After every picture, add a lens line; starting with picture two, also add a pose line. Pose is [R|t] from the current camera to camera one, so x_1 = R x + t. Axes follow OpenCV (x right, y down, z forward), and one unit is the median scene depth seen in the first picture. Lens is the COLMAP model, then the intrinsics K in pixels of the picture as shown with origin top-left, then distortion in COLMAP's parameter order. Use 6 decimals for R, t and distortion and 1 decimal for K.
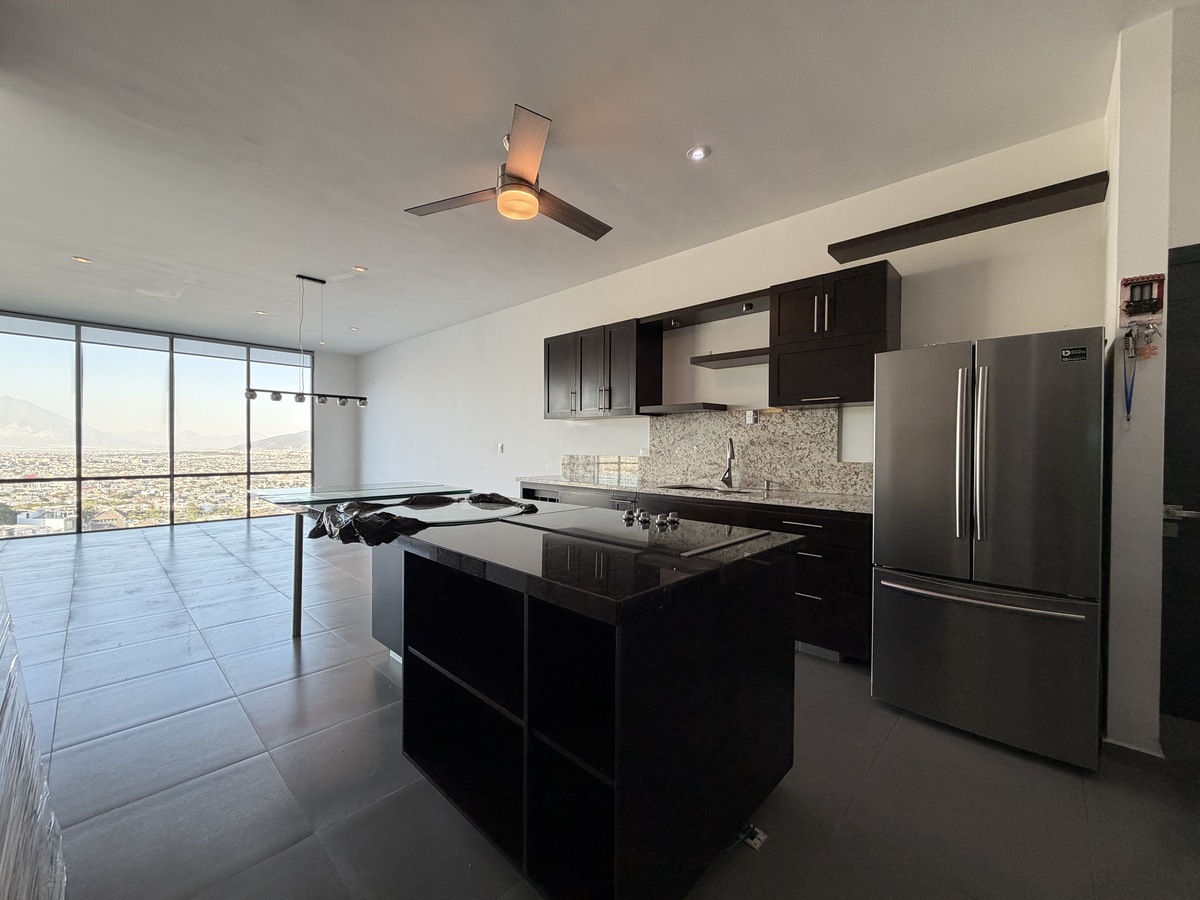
lens RADIAL K [[481.1, 0, 598.9], [0, 481.1, 449.3], [0, 0, 1]] dist [0.004674, 0.000116]
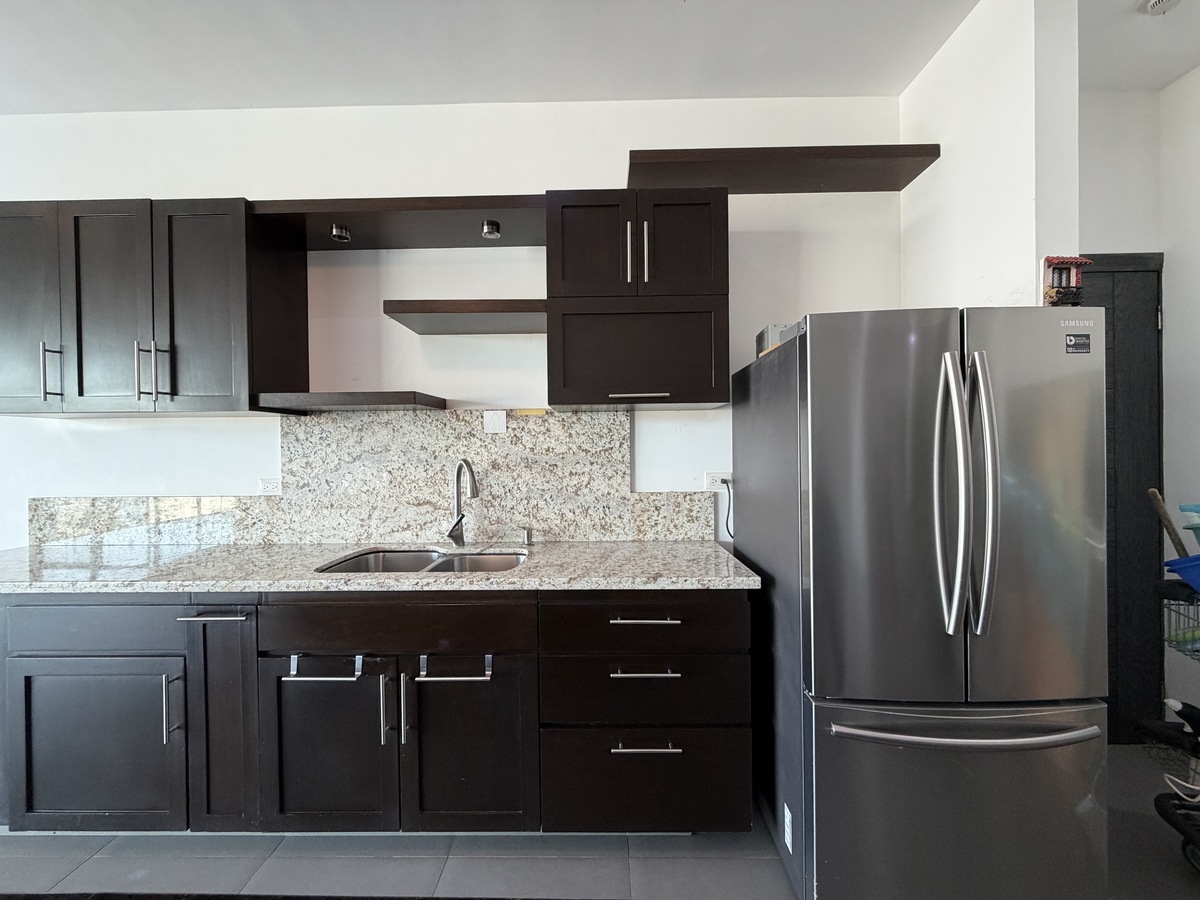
lens RADIAL K [[481.1, 0, 595.1], [0, 481.1, 452.2], [0, 0, 1]] dist [0.004674, 0.000116]
pose [[0.740468, -0.019709, 0.671803, 0.011944], [0.019879, 0.999775, 0.007420, -0.031210], [-0.671798, 0.007861, 0.740693, 0.475525]]
